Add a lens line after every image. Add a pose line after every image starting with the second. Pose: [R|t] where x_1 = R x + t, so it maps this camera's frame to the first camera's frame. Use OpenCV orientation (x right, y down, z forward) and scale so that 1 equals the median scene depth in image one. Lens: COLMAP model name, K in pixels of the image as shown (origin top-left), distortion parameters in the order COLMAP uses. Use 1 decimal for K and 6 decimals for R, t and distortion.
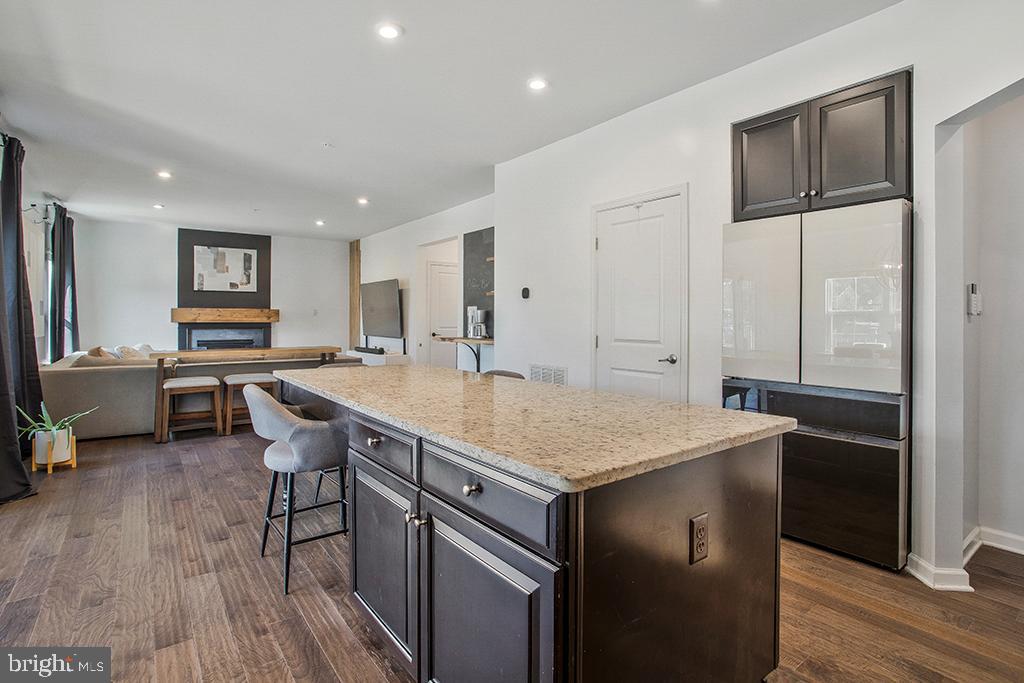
lens RADIAL K [[520.0, 0, 504.0], [0, 520.0, 328.8], [0, 0, 1]] dist [-0.034877, 0.002397]
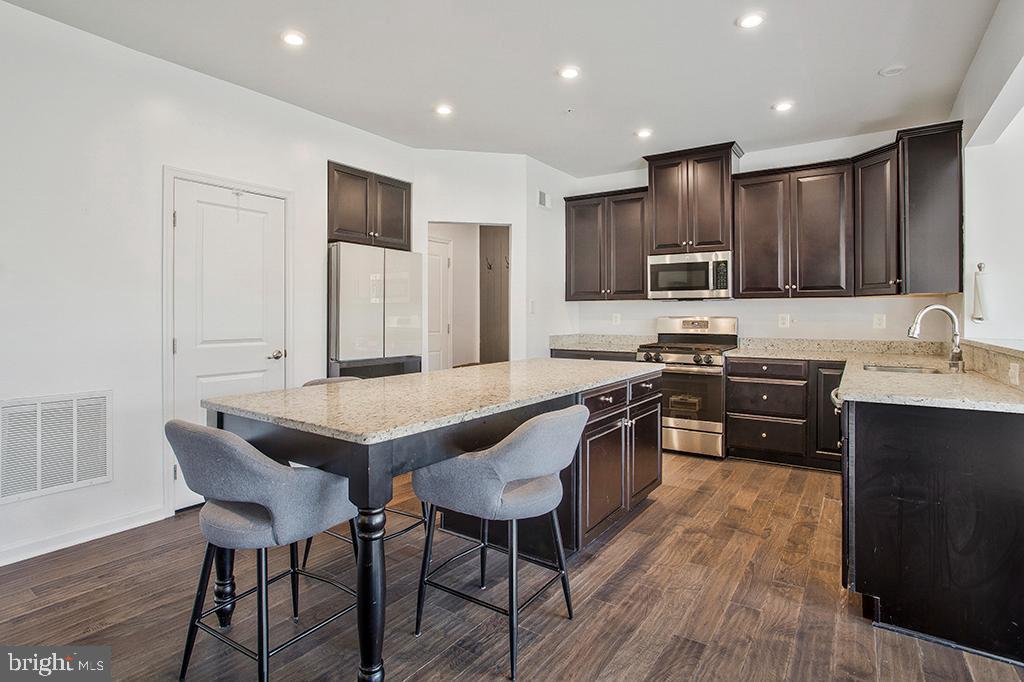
lens RADIAL K [[520.0, 0, 515.0], [0, 520.0, 319.6], [0, 0, 1]] dist [-0.034877, 0.002397]
pose [[-0.343457, -0.009499, 0.939120, -0.300841], [0.020983, 0.999622, 0.017785, -0.007510], [-0.938934, 0.025814, -0.343127, 0.337342]]
